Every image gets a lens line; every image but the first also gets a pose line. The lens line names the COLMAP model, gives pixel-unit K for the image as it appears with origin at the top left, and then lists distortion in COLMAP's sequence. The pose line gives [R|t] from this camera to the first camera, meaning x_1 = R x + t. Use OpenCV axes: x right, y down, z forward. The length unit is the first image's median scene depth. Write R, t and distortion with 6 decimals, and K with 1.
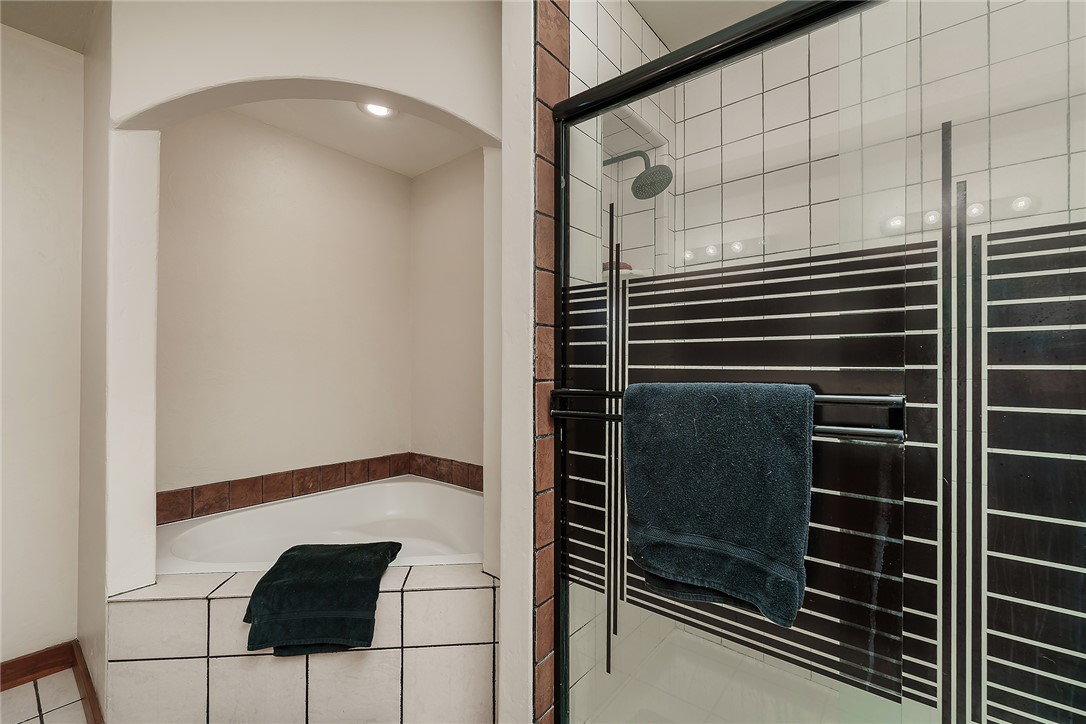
lens RADIAL K [[447.5, 0, 541.8], [0, 447.5, 356.5], [0, 0, 1]] dist [0.006661, -0.002660]
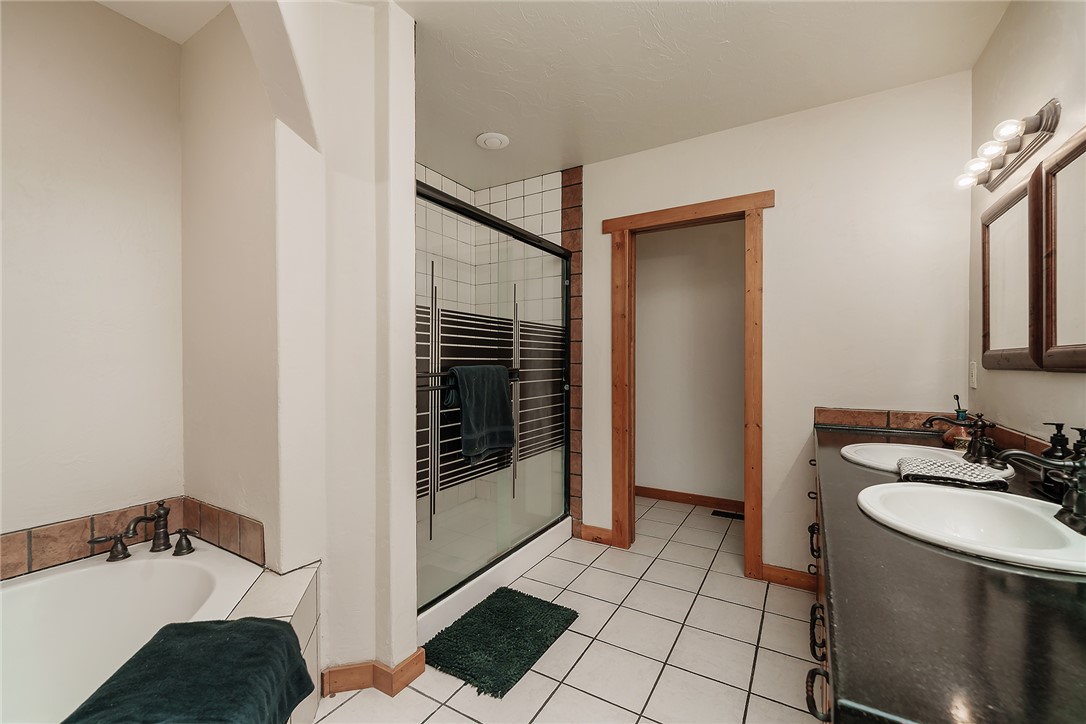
lens RADIAL K [[447.5, 0, 540.6], [0, 447.5, 366.9], [0, 0, 1]] dist [0.006661, -0.002660]
pose [[-0.146167, 0.001029, 0.989259, -1.612444], [-0.011269, 0.999933, -0.002706, 0.056841], [-0.989196, -0.011543, -0.146145, 0.865785]]
